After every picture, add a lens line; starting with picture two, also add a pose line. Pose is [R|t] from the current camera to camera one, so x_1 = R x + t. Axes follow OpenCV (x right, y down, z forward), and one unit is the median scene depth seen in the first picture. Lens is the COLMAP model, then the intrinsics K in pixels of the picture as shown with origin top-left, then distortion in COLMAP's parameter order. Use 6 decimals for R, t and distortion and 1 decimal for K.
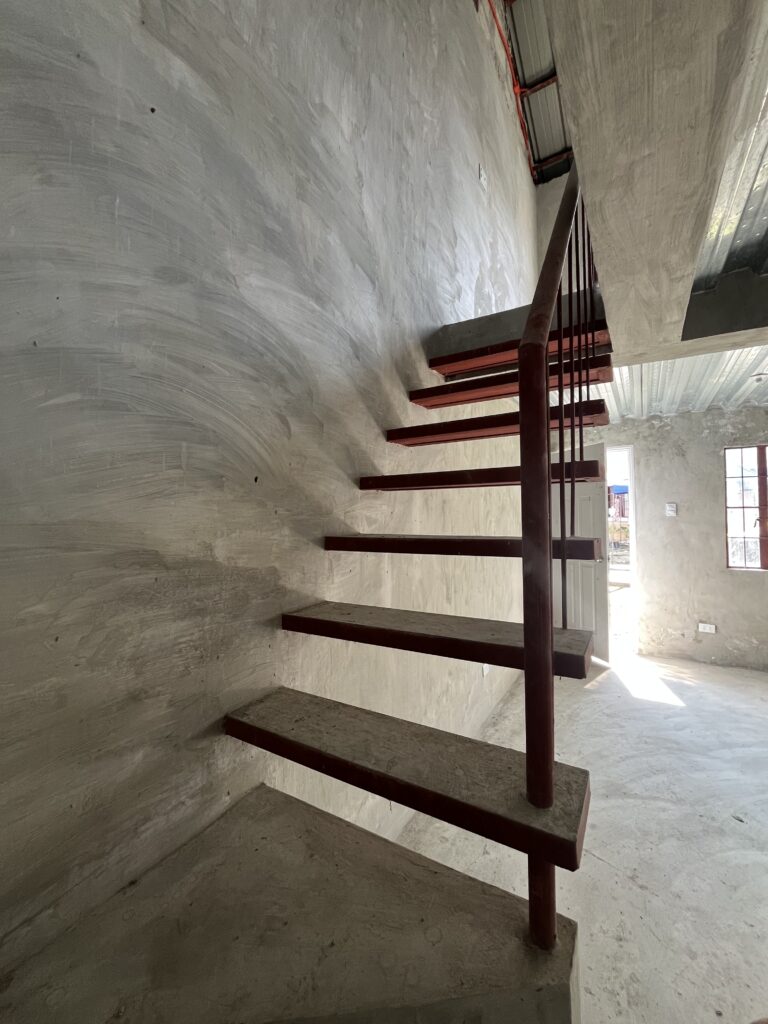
lens RADIAL K [[414.1, 0, 382.1], [0, 414.1, 508.2], [0, 0, 1]] dist [0.000685, -0.000250]
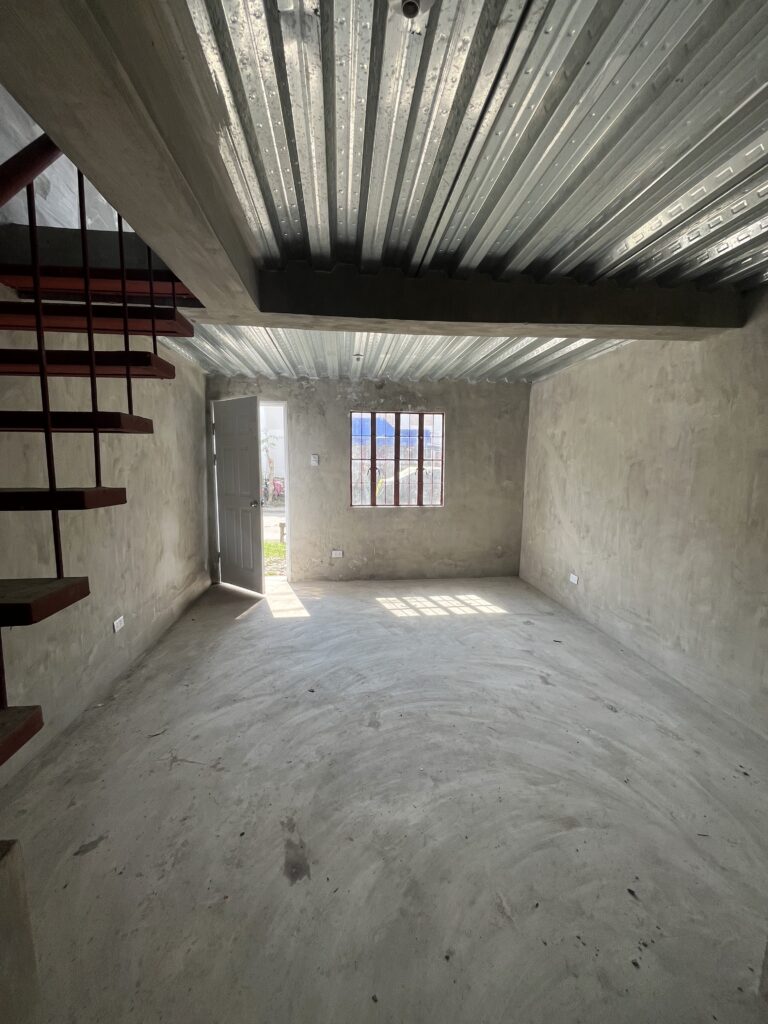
lens RADIAL K [[414.1, 0, 382.1], [0, 414.1, 508.2], [0, 0, 1]] dist [0.000685, -0.000250]
pose [[0.793575, -0.053484, 0.606117, 0.141308], [-0.024028, 0.992598, 0.119046, -0.006575], [-0.607997, -0.109036, 0.786416, -0.081326]]
